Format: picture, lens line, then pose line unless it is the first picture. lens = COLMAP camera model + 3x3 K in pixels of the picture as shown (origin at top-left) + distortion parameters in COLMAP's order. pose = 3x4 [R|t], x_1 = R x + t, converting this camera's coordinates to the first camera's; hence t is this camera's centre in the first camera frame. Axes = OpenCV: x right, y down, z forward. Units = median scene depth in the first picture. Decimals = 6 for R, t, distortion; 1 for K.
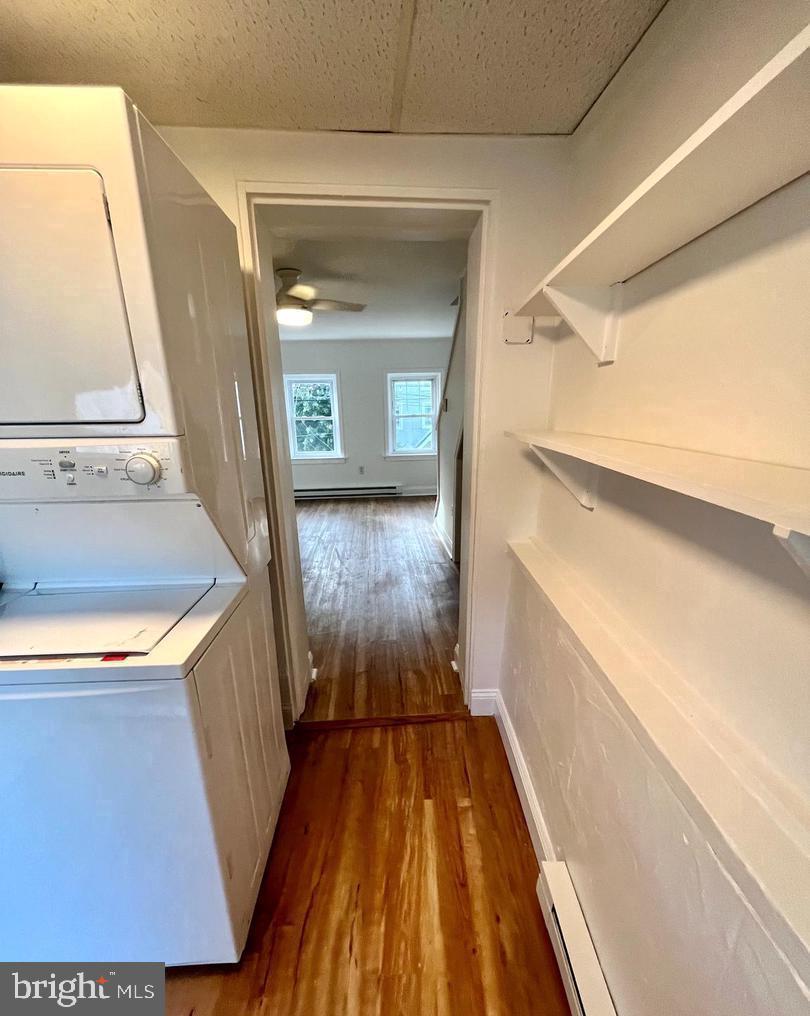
lens RADIAL K [[434.6, 0, 402.1], [0, 434.6, 541.3], [0, 0, 1]] dist [-0.001284, -0.000674]
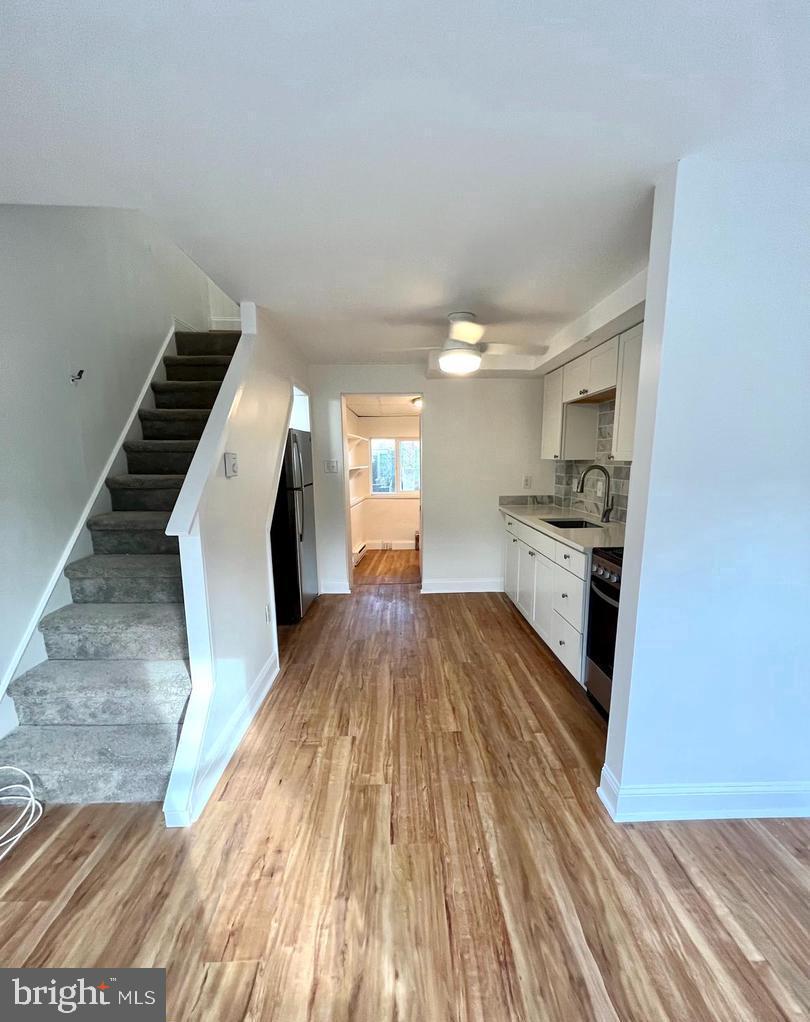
lens RADIAL K [[437.1, 0, 411.0], [0, 437.1, 539.7], [0, 0, 1]] dist [-0.001284, -0.000674]
pose [[-0.998917, 0.013979, 0.044370, -0.088853], [0.033155, 0.882974, 0.468249, -0.303396], [-0.032632, 0.469213, -0.882482, 0.960116]]
